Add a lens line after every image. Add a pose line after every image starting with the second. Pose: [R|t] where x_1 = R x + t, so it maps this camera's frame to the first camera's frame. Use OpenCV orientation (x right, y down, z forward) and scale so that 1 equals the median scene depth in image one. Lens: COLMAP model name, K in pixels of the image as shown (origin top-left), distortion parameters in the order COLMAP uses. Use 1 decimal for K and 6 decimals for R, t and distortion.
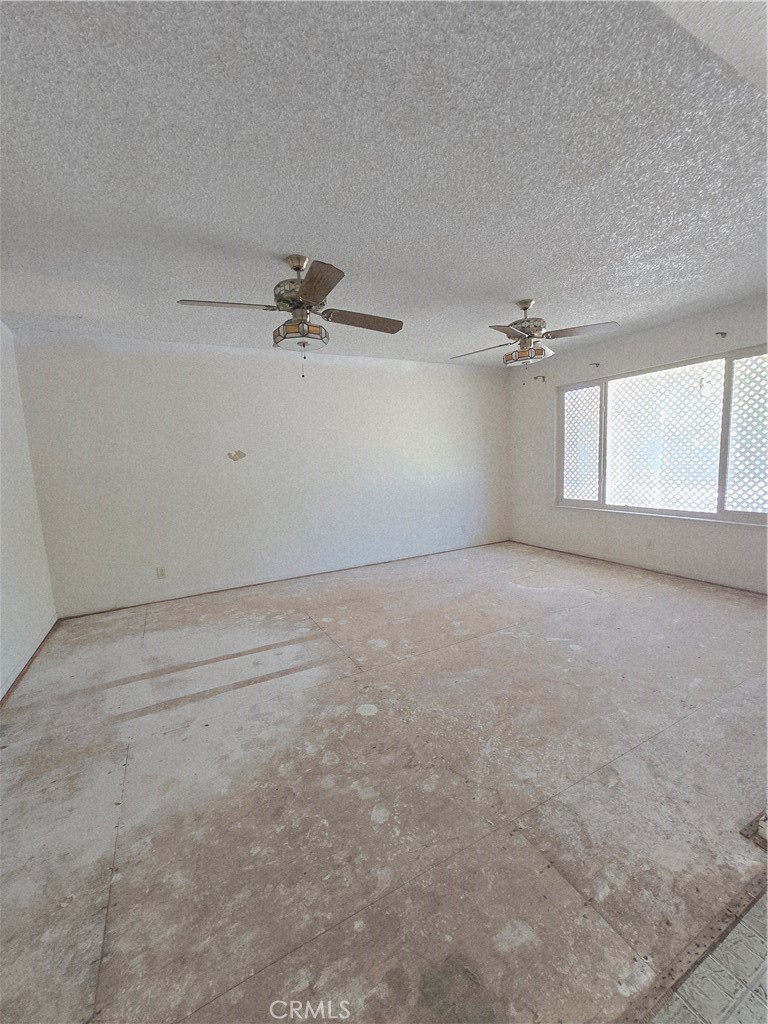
lens RADIAL K [[417.1, 0, 379.2], [0, 417.1, 504.4], [0, 0, 1]] dist [0.000504, 0.000027]
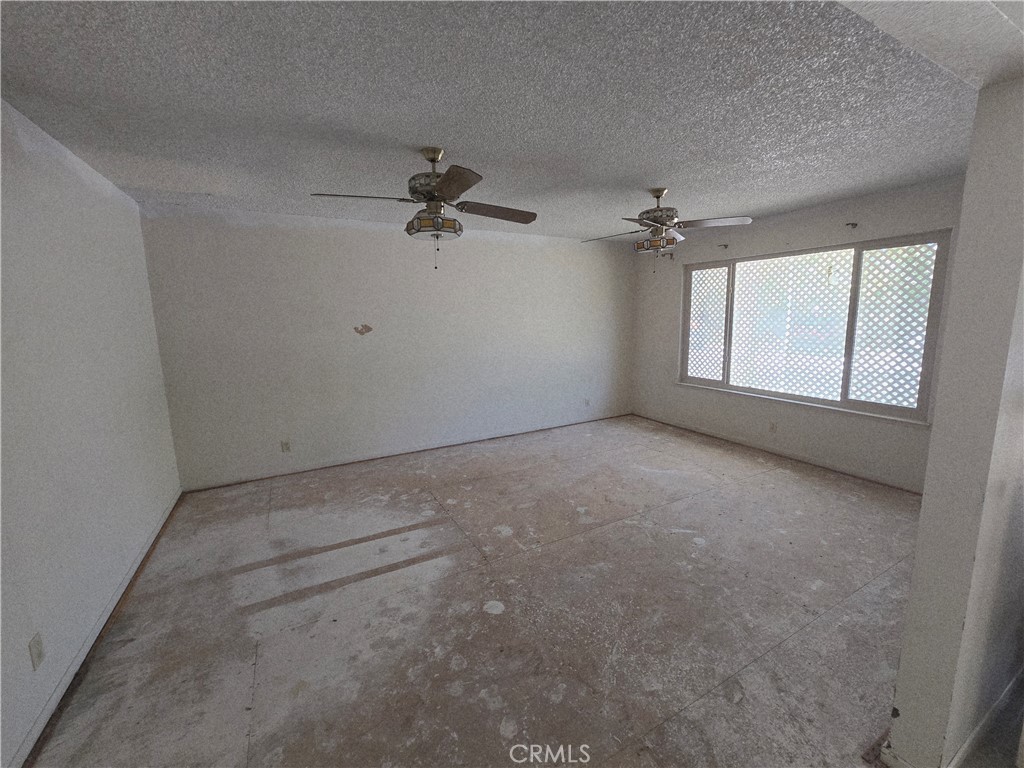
lens RADIAL K [[417.1, 0, 498.2], [0, 417.1, 350.8], [0, 0, 1]] dist [0.000504, 0.000027]
pose [[0.999706, 0.023022, 0.007607, -0.037805], [-0.023153, 0.999577, 0.017580, -0.136216], [-0.007199, -0.017751, 0.999817, 0.001178]]
